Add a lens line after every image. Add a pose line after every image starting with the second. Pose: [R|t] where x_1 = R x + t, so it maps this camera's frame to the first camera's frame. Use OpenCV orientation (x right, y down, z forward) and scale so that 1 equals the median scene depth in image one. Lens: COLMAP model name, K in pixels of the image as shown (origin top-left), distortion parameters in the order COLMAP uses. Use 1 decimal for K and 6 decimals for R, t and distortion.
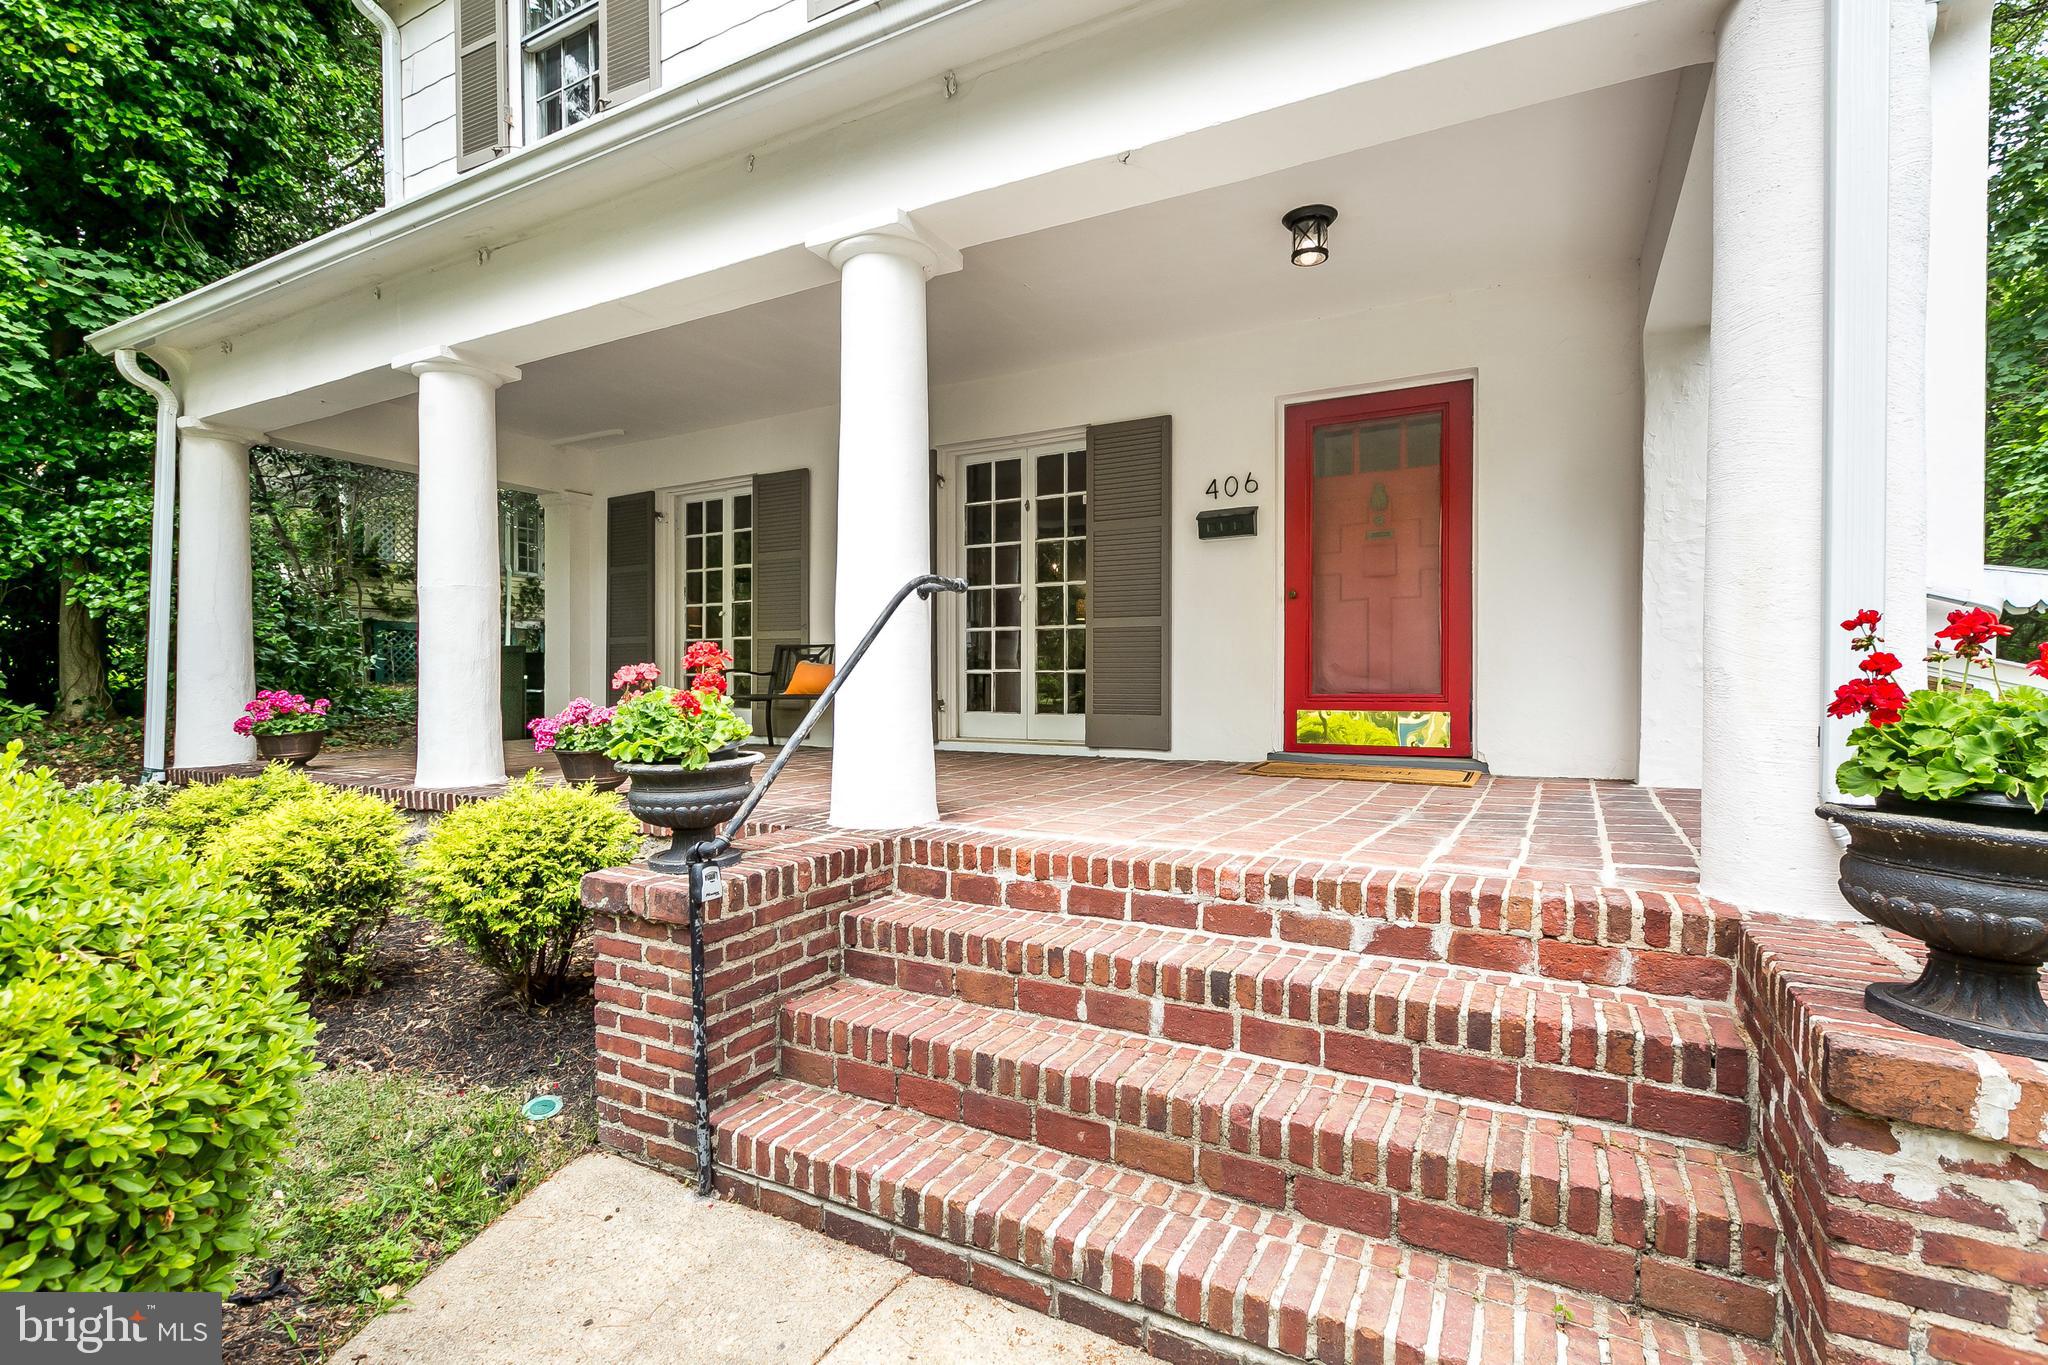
lens RADIAL K [[935.2, 0, 1015.9], [0, 935.2, 688.3], [0, 0, 1]] dist [0.000192, -0.000318]
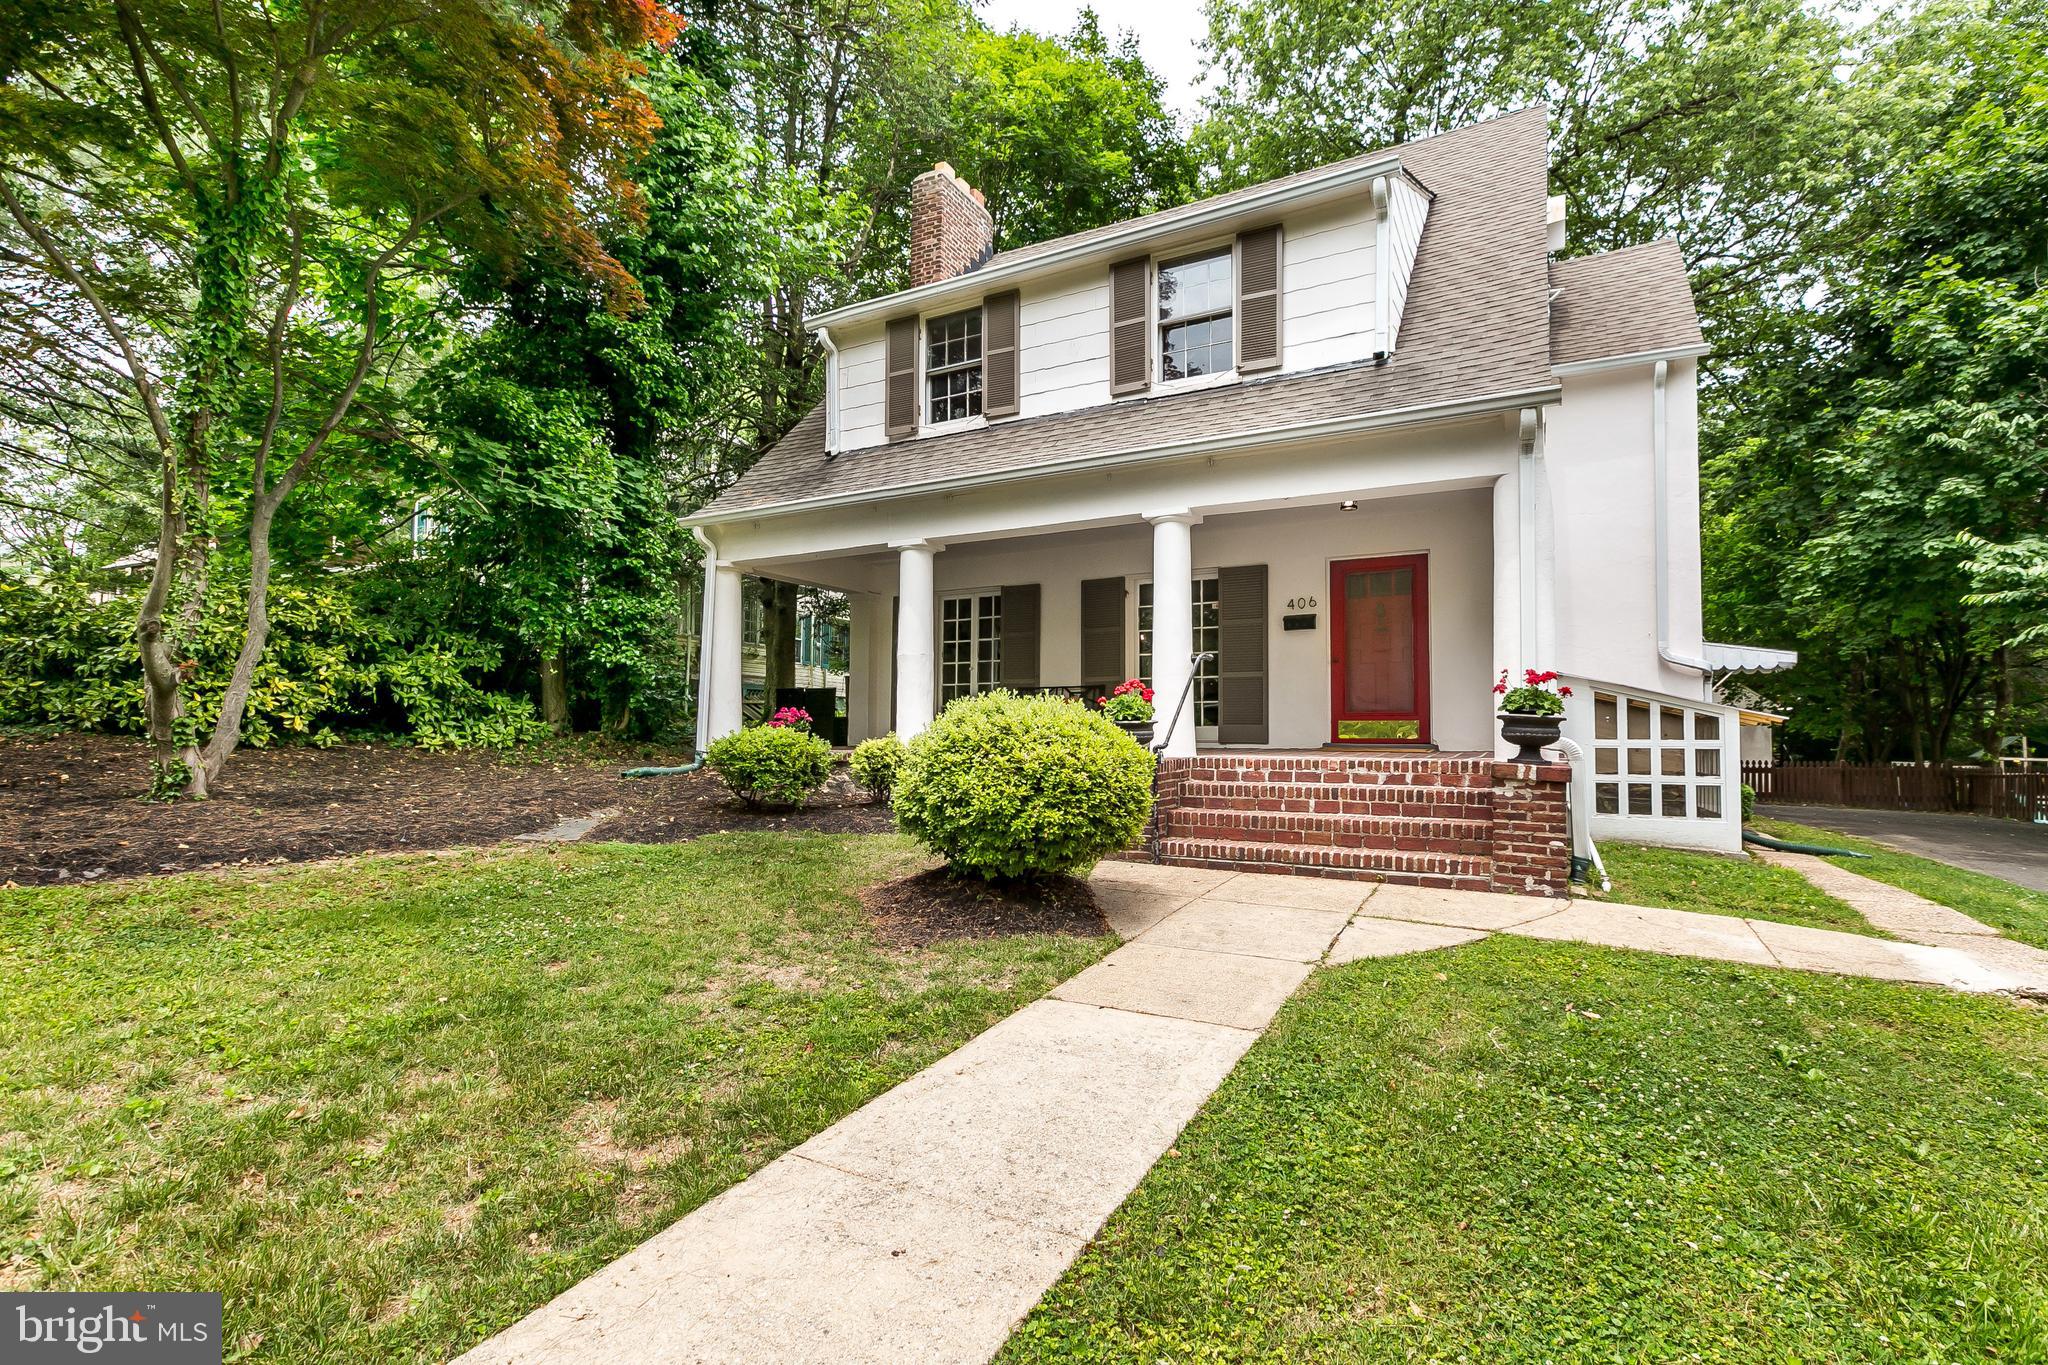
lens RADIAL K [[968.3, 0, 953.8], [0, 968.3, 712.6], [0, 0, 1]] dist [-0.000288, -0.000018]
pose [[0.999506, 0.007059, -0.030618, -0.742829], [-0.008127, 0.999358, -0.034891, 0.144558], [0.030352, 0.035123, 0.998922, -1.756663]]
